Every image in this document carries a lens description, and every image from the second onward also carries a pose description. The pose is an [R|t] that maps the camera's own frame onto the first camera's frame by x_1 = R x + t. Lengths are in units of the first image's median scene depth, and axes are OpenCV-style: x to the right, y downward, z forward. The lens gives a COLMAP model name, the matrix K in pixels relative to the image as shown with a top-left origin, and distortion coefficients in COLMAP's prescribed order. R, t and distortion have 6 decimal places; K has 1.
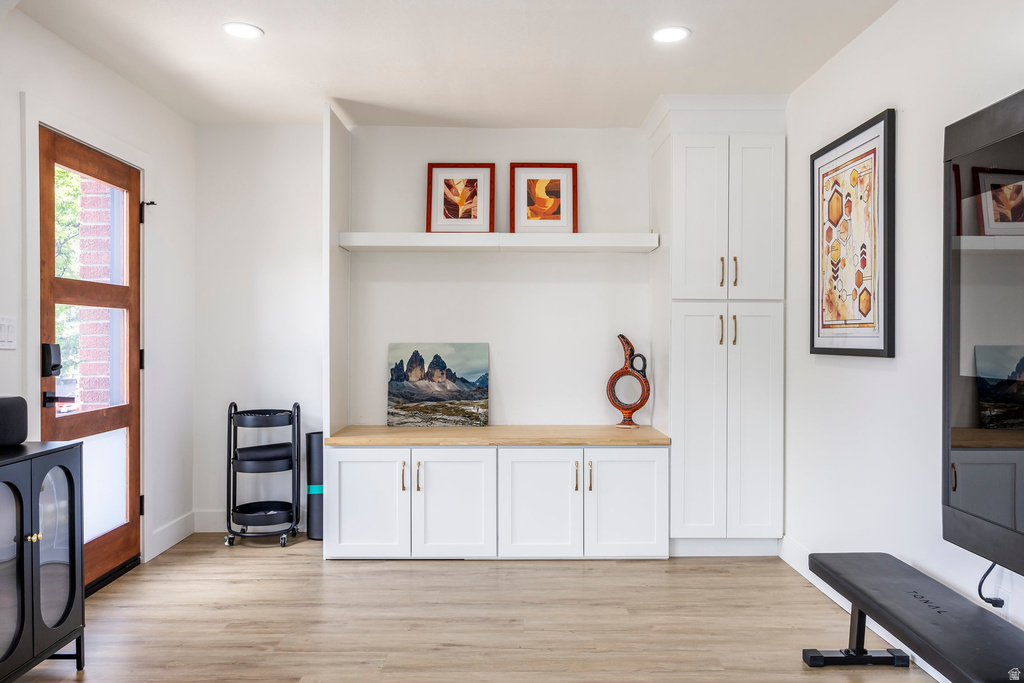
lens RADIAL K [[791.7, 0, 512.7], [0, 791.7, 334.0], [0, 0, 1]] dist [0.000946, 0.001359]
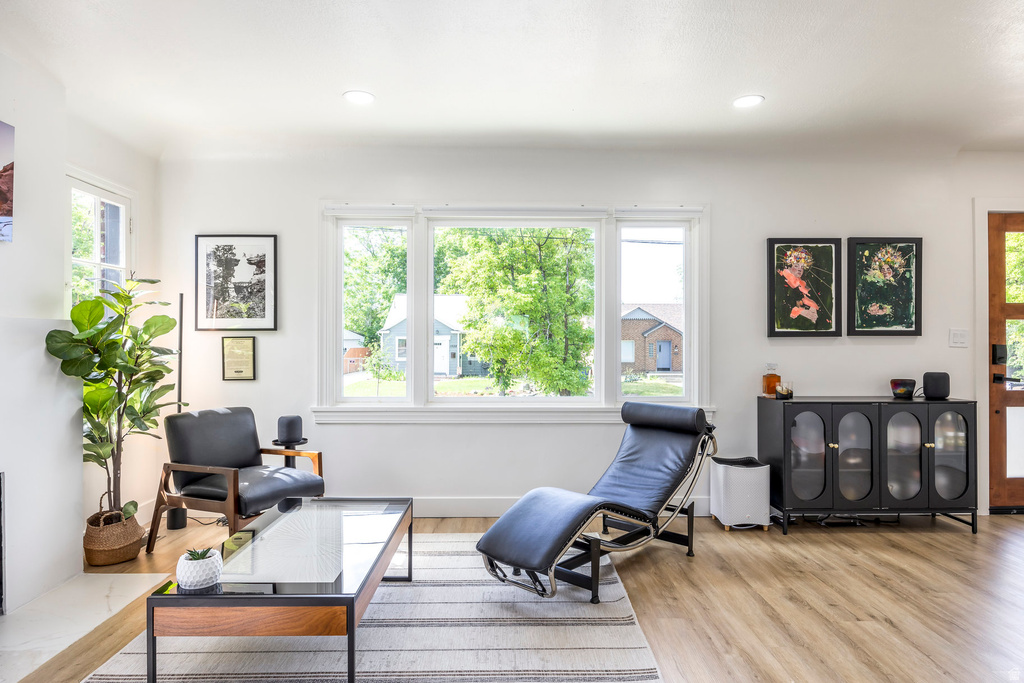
lens RADIAL K [[596.4, 0, 512.0], [0, 596.4, 341.5], [0, 0, 1]] dist [-0.004910, -0.000391]
pose [[0.008481, 0.002327, -0.999961, 0.447471], [0.004706, 0.999986, 0.002367, -0.000678], [0.999953, -0.004726, 0.008470, -0.010450]]
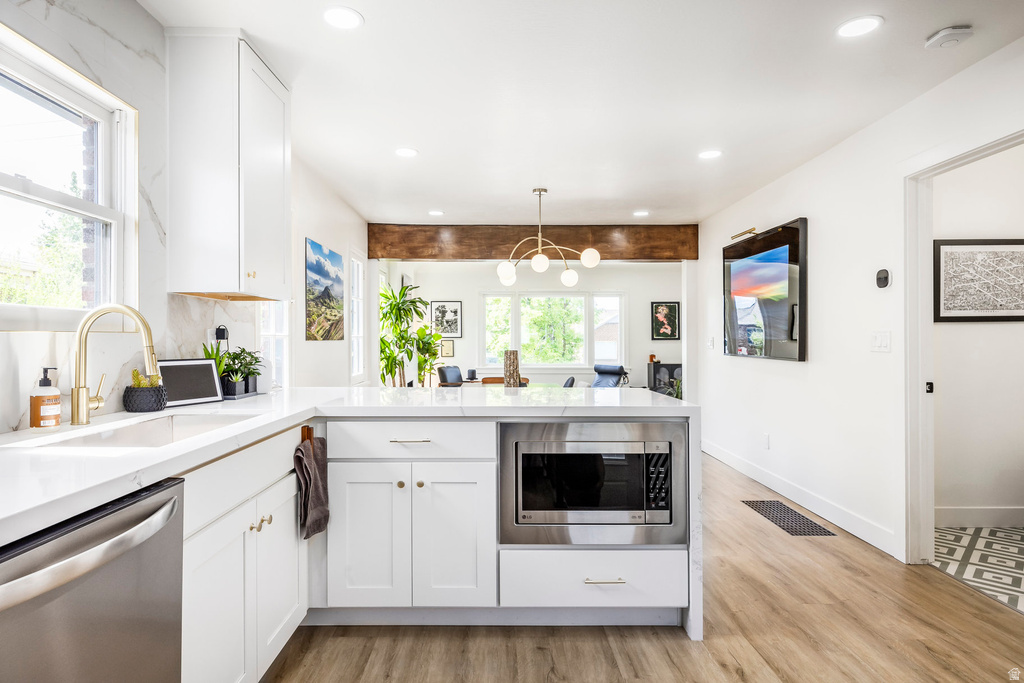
lens RADIAL K [[567.4, 0, 489.8], [0, 567.4, 340.7], [0, 0, 1]] dist [-0.000108, -0.000261]
pose [[-0.017605, -0.000152, -0.999845, 1.715035], [0.005386, 0.999985, -0.000247, -0.004120], [0.999831, -0.005389, -0.017604, -0.198267]]
